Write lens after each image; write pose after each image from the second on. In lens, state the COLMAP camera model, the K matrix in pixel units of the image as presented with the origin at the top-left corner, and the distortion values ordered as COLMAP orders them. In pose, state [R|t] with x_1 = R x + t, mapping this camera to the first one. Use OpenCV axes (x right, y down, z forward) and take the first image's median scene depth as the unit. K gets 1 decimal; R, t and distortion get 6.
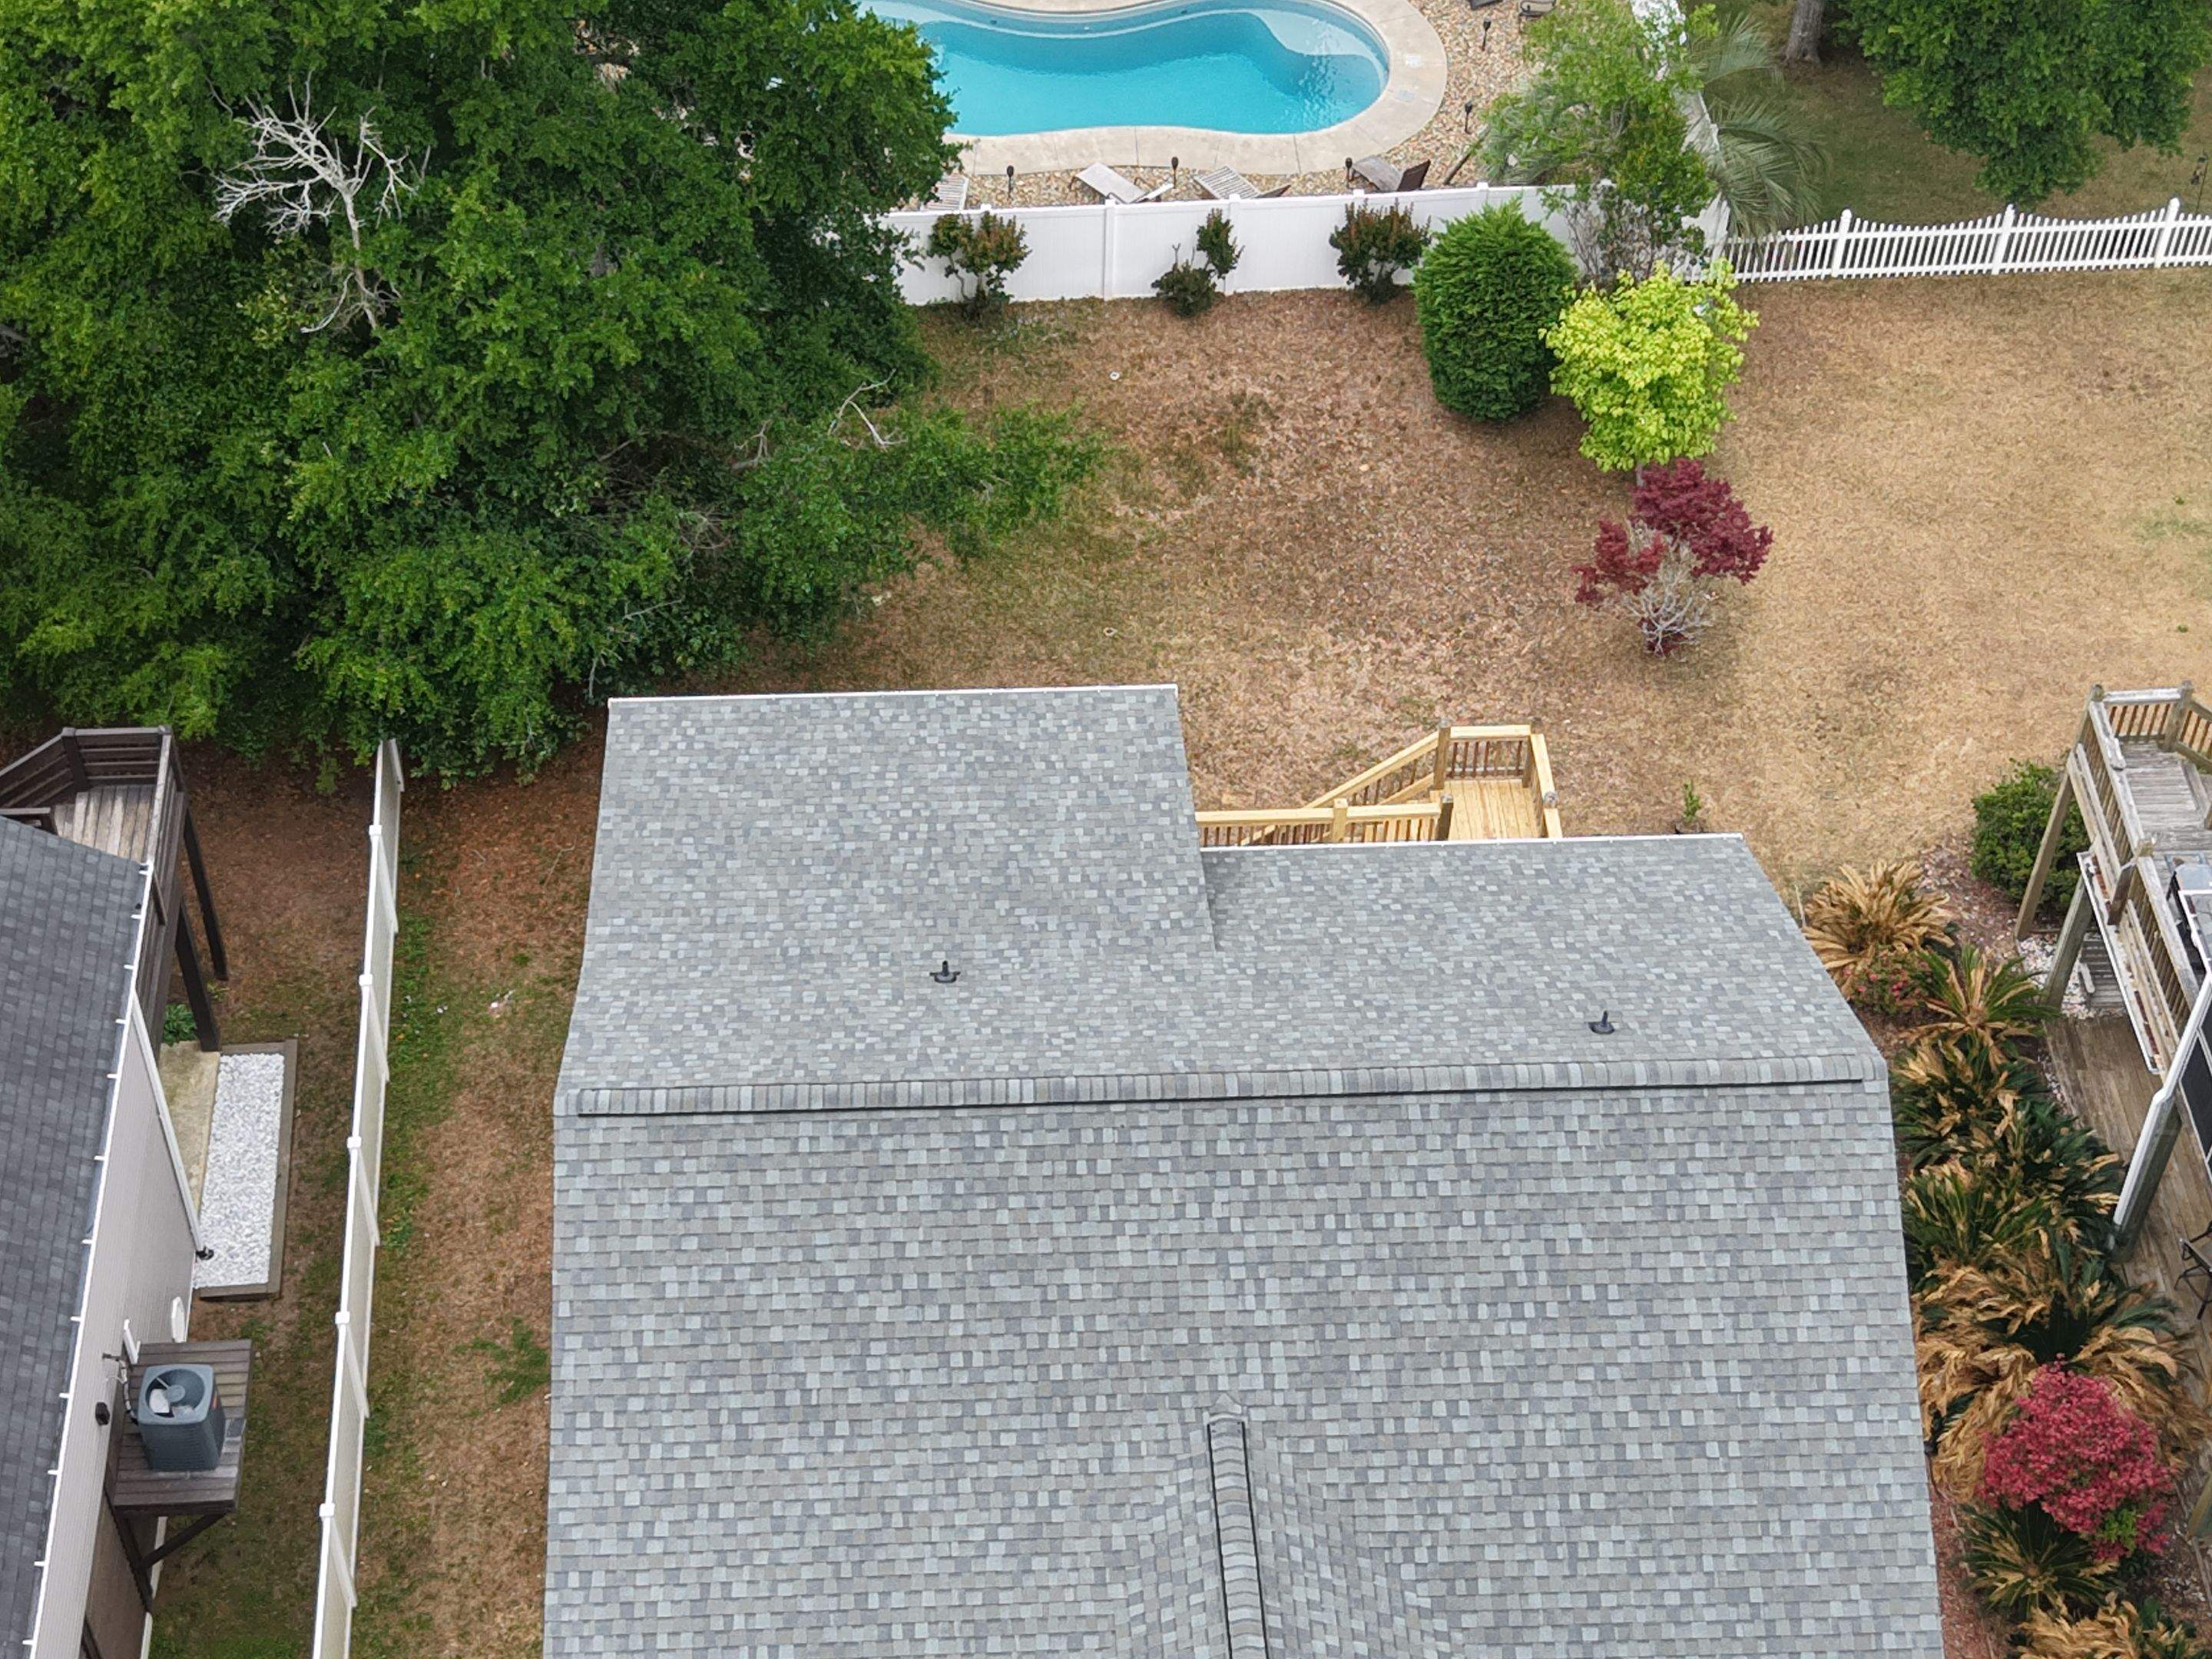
lens RADIAL K [[3592.6, 0, 1097.9], [0, 3592.6, 801.0], [0, 0, 1]] dist [0.114597, 0.000000]
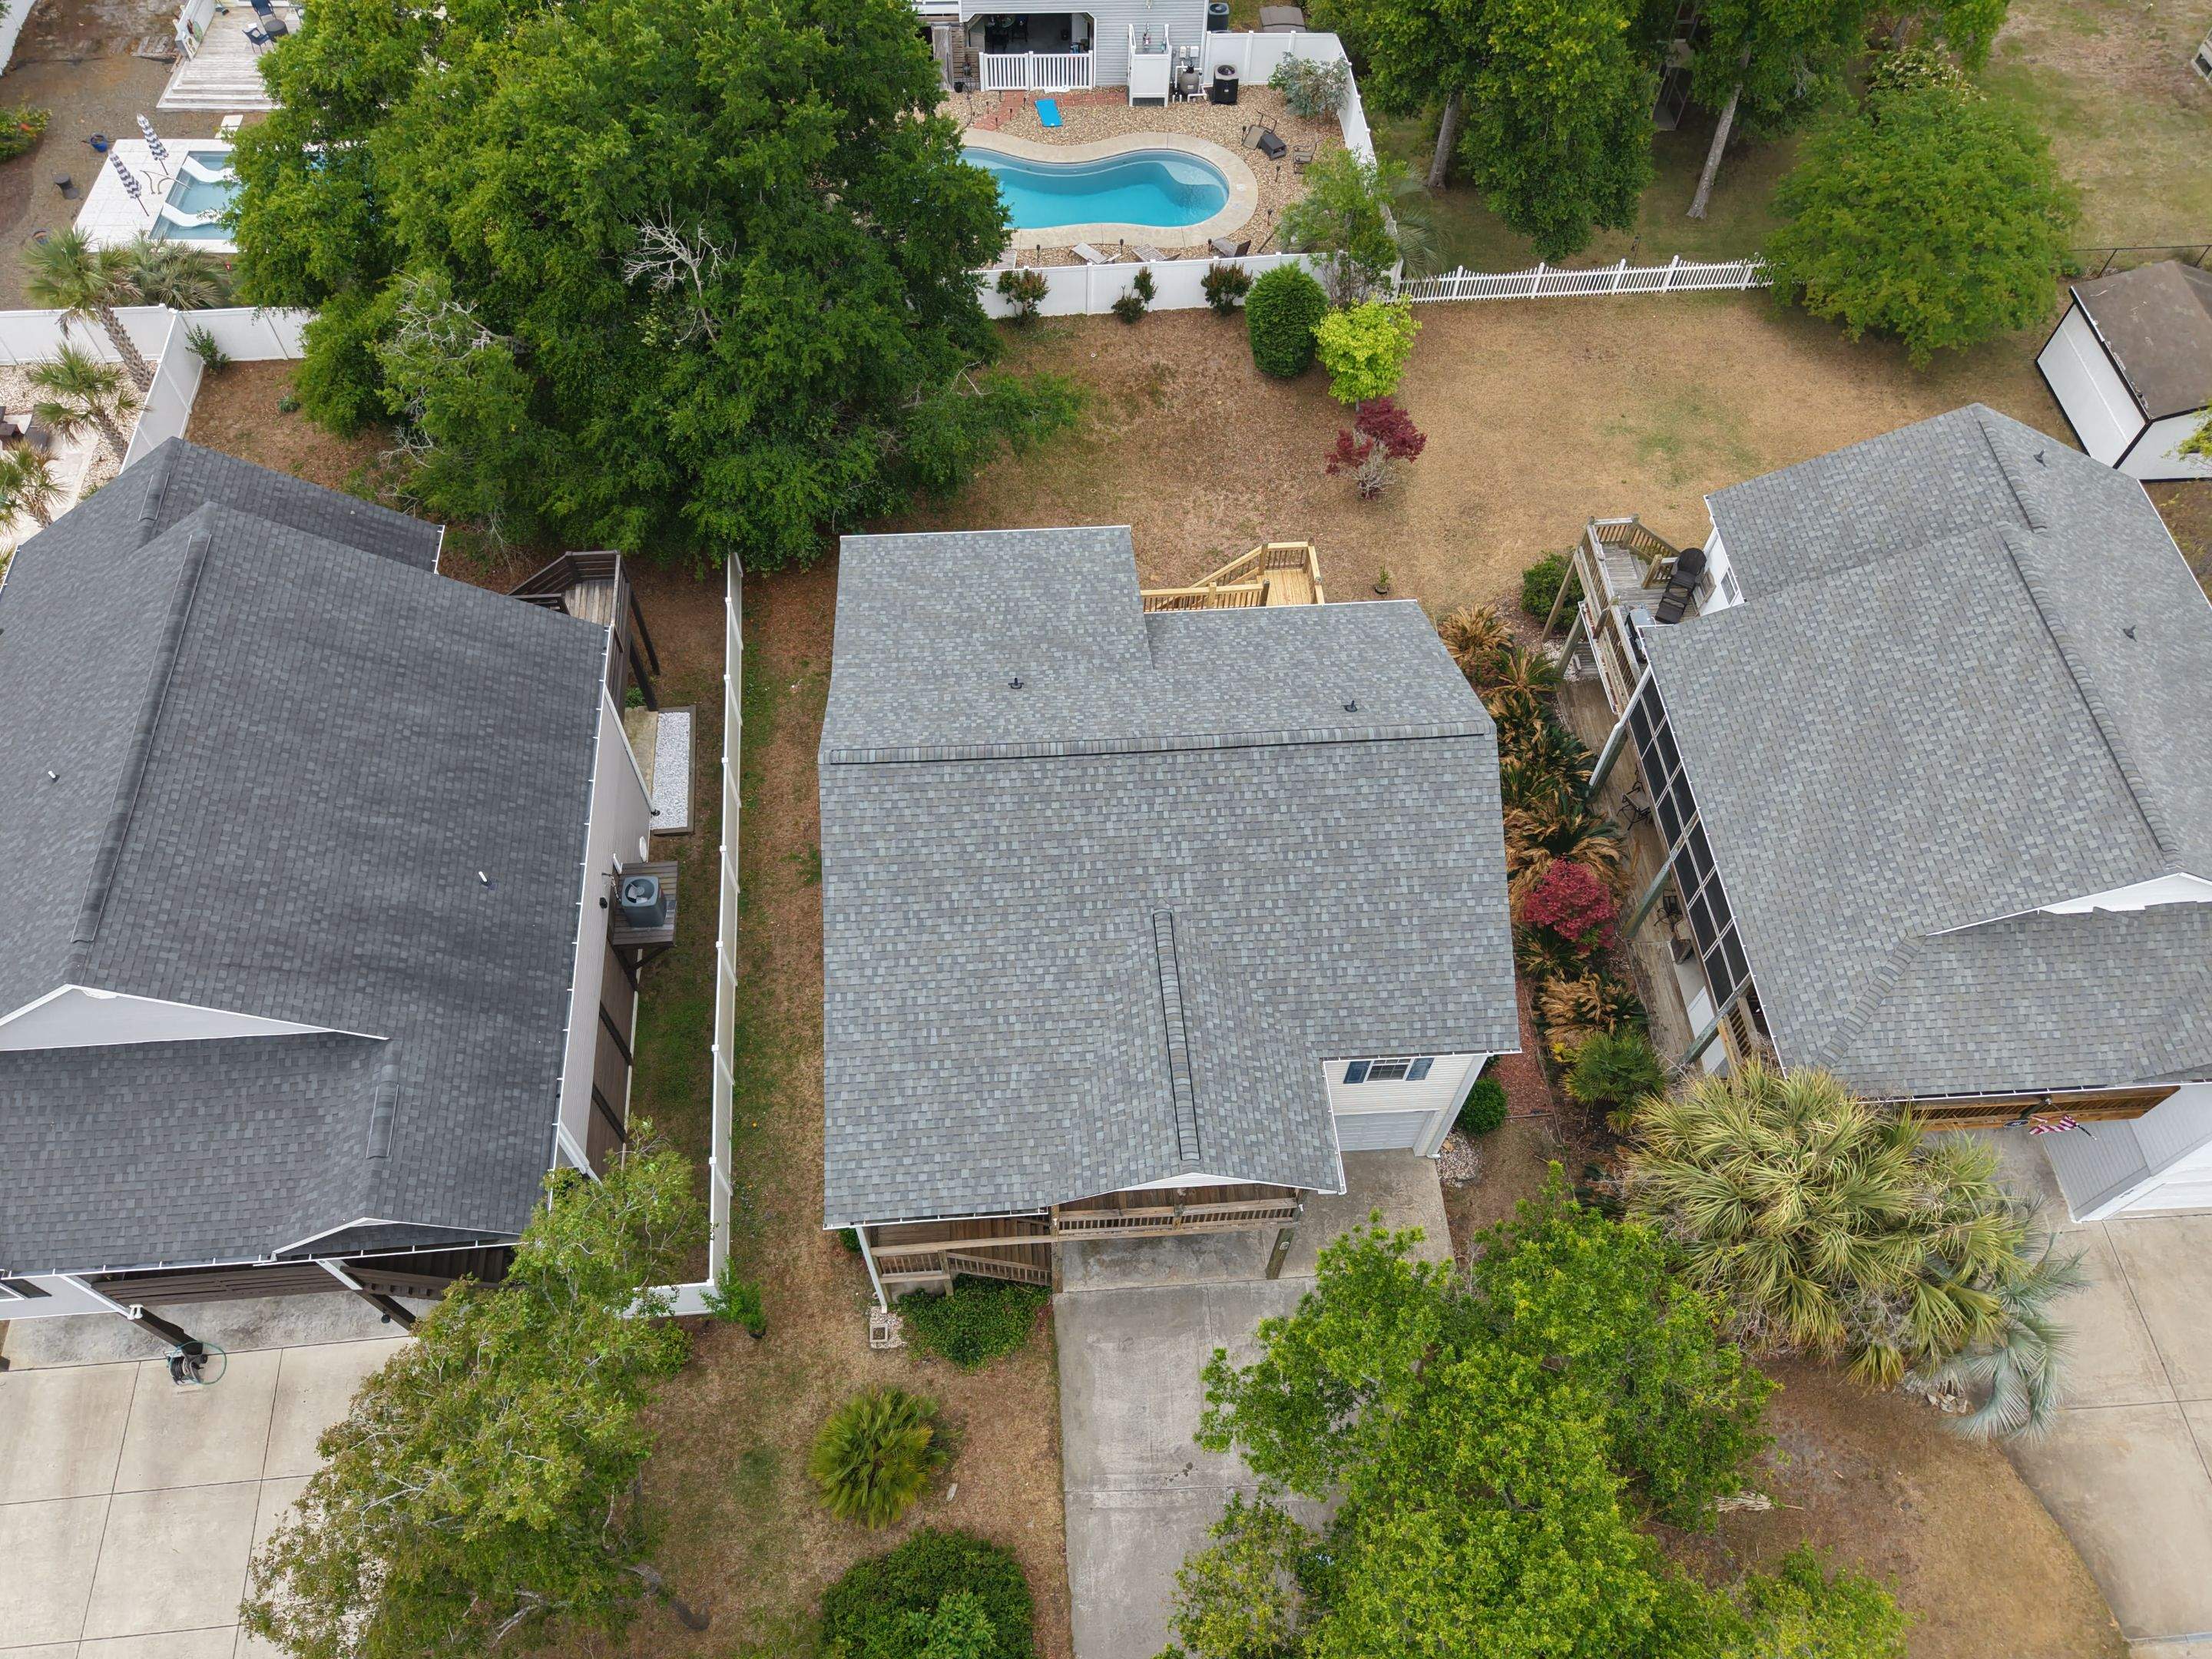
lens RADIAL K [[1601.6, 0, 1106.6], [0, 1601.6, 813.5], [0, 0, 1]] dist [0.064195, -0.058917]
pose [[0.999785, -0.015050, 0.014233, -0.005878], [0.012415, 0.985389, 0.169868, -0.026800], [-0.016581, -0.169655, 0.985364, 0.110651]]
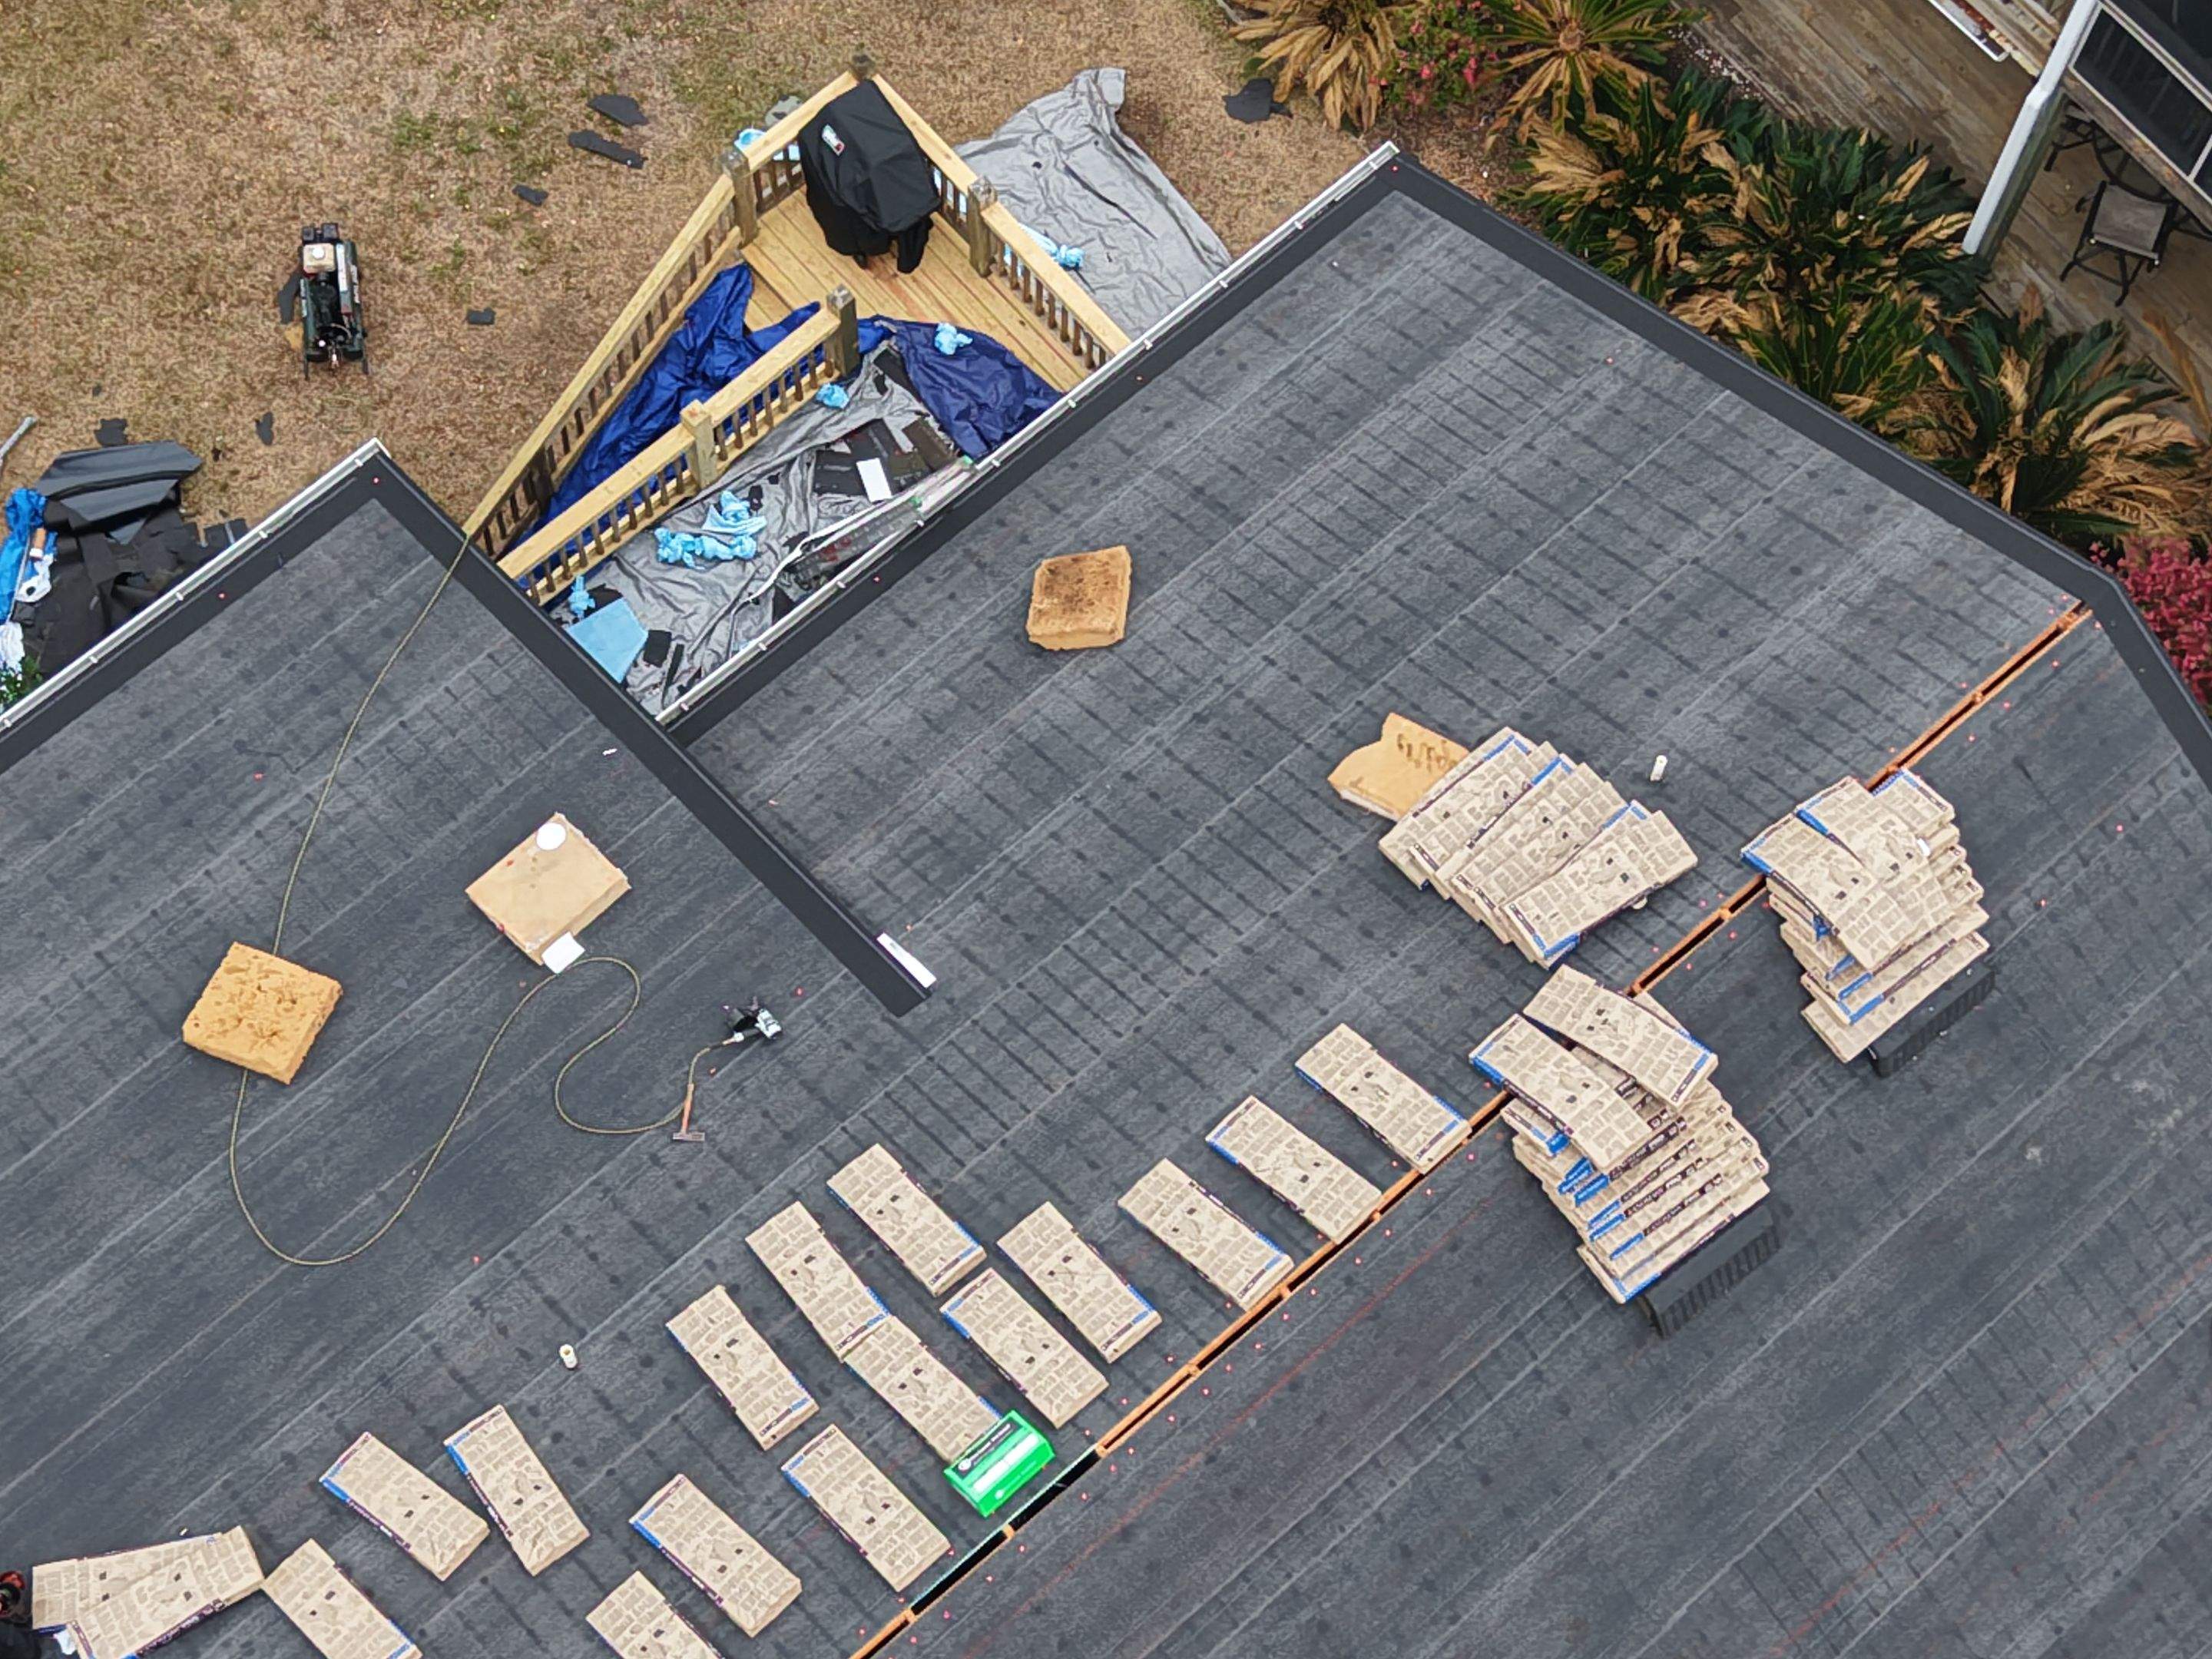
lens RADIAL K [[4218.0, 0, 1038.2], [0, 4218.0, 862.5], [0, 0, 1]] dist [0.266095, 0.000000]
pose [[0.789699, -0.581266, 0.196228, -0.063452], [0.446255, 0.763738, 0.466435, -0.238435], [-0.420989, -0.280776, 0.862516, 0.402900]]
